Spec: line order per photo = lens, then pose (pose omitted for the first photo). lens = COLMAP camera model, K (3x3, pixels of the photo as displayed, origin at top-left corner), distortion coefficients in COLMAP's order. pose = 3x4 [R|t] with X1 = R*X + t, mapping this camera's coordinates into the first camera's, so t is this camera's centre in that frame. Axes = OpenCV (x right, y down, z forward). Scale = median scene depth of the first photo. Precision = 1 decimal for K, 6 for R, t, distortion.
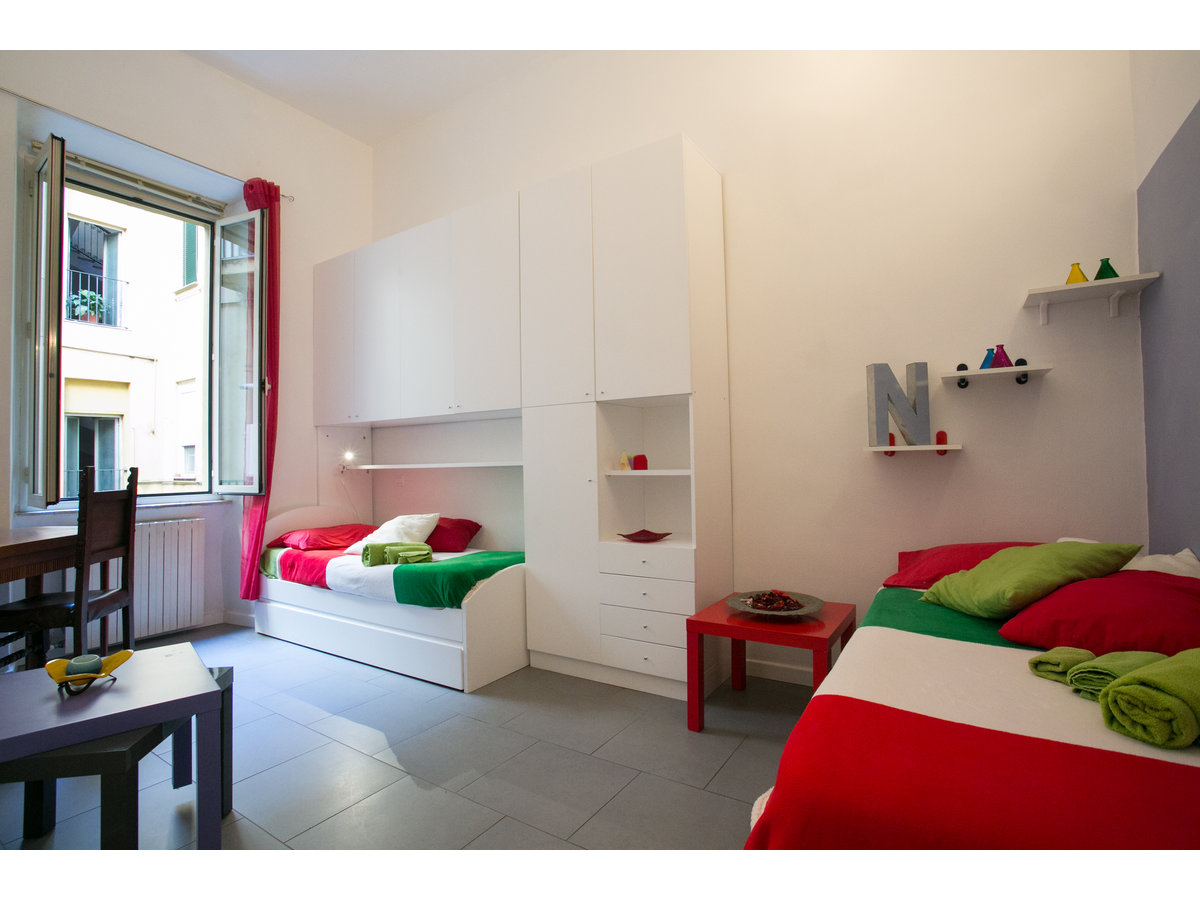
lens RADIAL K [[584.7, 0, 601.2], [0, 584.7, 443.9], [0, 0, 1]] dist [-0.073878, 0.033562]
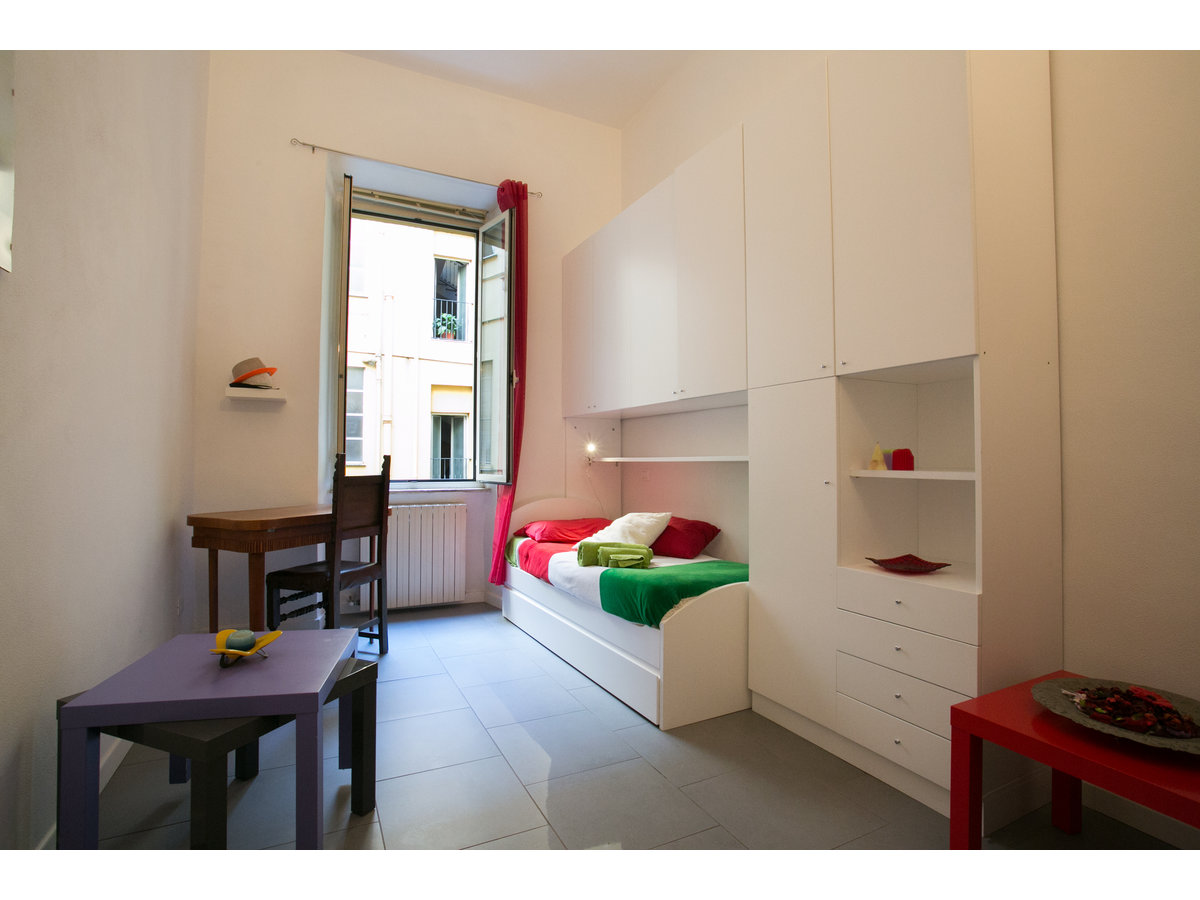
lens RADIAL K [[584.7, 0, 601.2], [0, 584.7, 443.9], [0, 0, 1]] dist [-0.073878, 0.033562]
pose [[0.862615, 0.006988, -0.505813, 0.093647], [-0.002835, 0.999956, 0.008978, 0.006702], [0.505854, -0.006311, 0.862596, 0.197931]]
